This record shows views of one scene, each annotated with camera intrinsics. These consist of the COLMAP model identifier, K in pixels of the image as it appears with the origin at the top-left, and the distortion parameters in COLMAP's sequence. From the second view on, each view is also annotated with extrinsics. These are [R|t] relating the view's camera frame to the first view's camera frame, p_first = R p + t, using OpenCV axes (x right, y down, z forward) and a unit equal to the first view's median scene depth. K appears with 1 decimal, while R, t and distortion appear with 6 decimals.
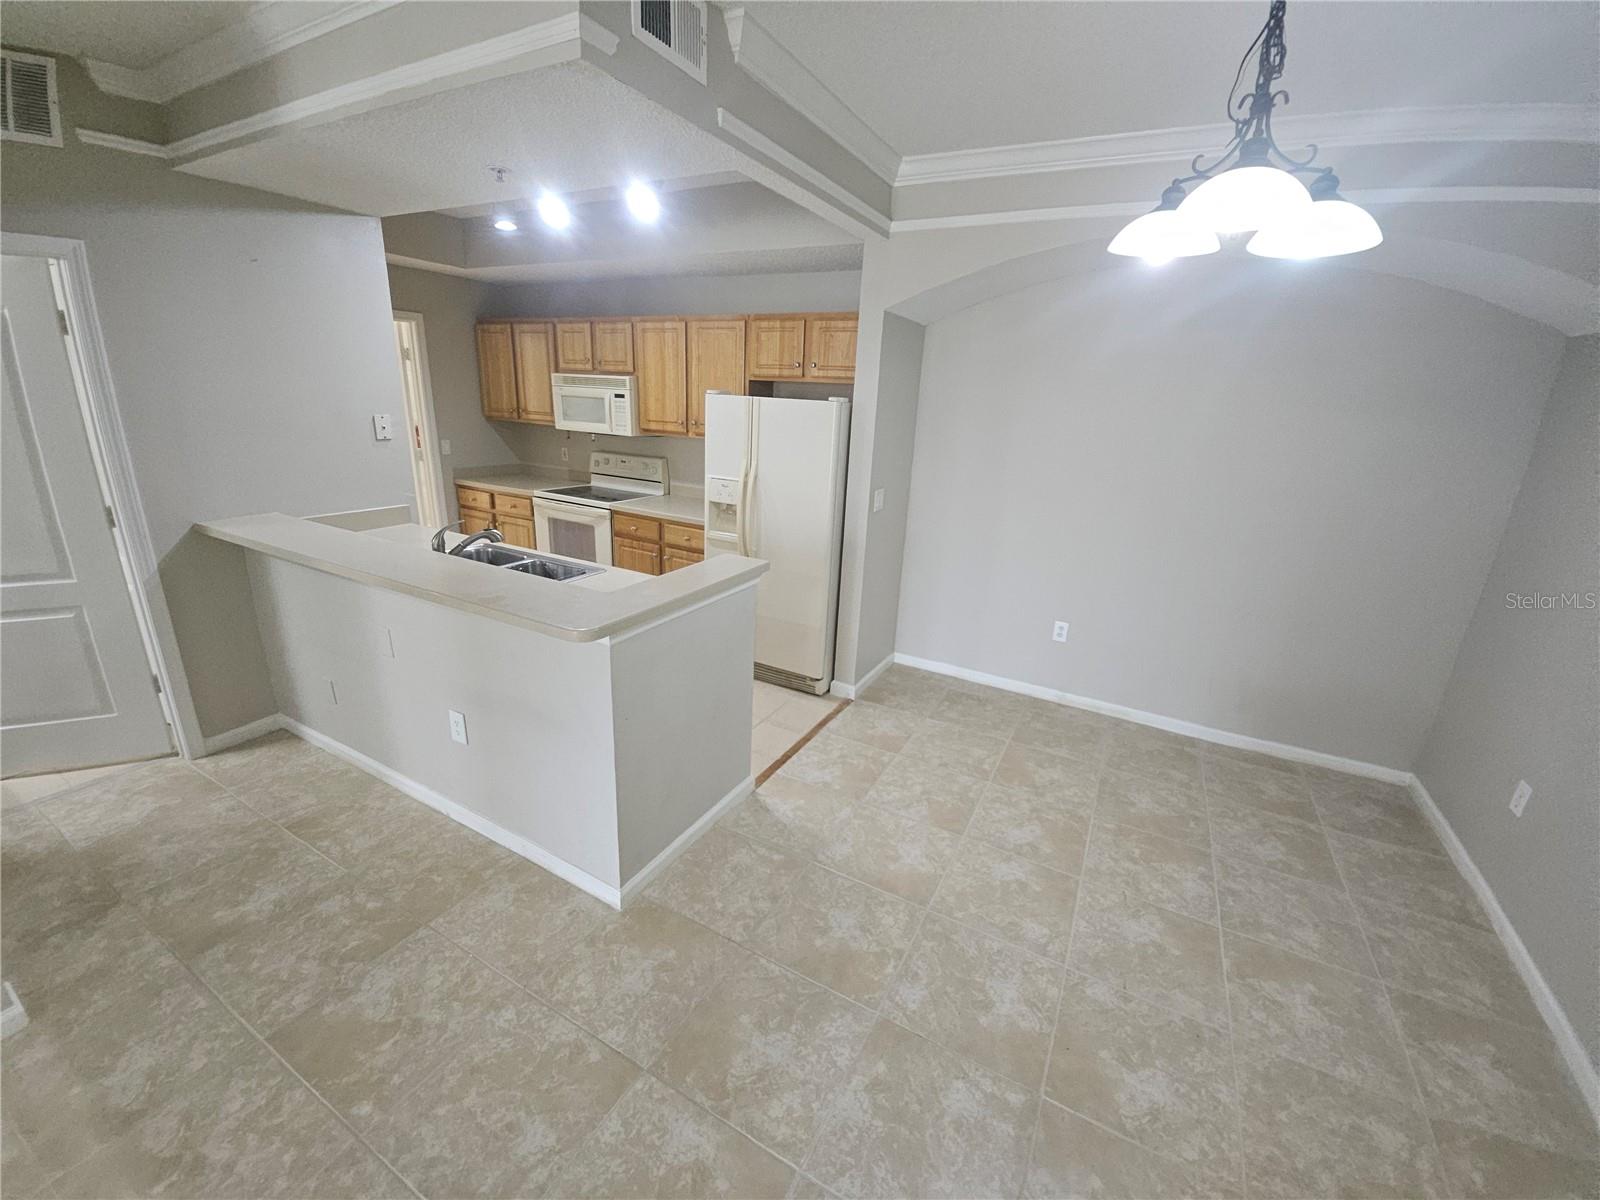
lens RADIAL K [[643.9, 0, 808.0], [0, 643.9, 601.4], [0, 0, 1]] dist [-0.017502, -0.000393]
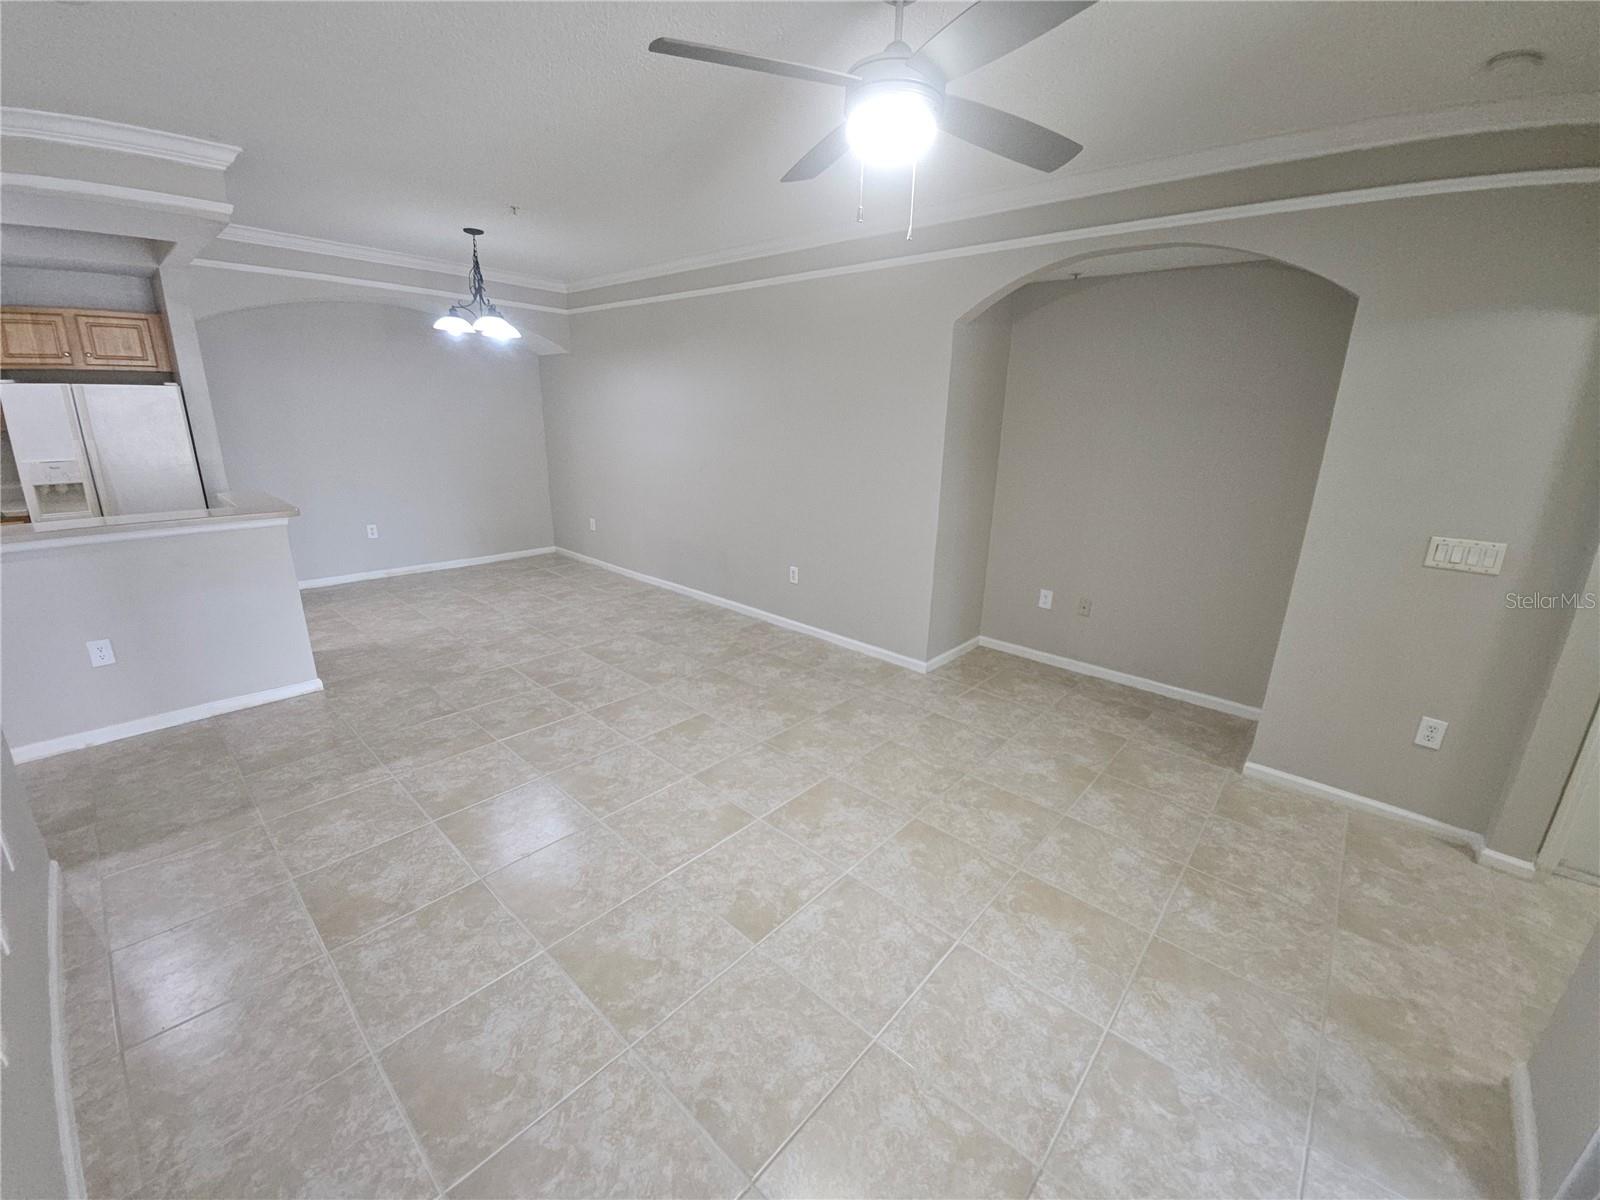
lens RADIAL K [[643.9, 0, 804.5], [0, 643.9, 590.3], [0, 0, 1]] dist [-0.017502, -0.000393]
pose [[0.248734, -0.305772, 0.919040, -1.400323], [0.279235, 0.931212, 0.234248, 0.188787], [-0.927448, 0.198362, 0.317006, -0.749347]]
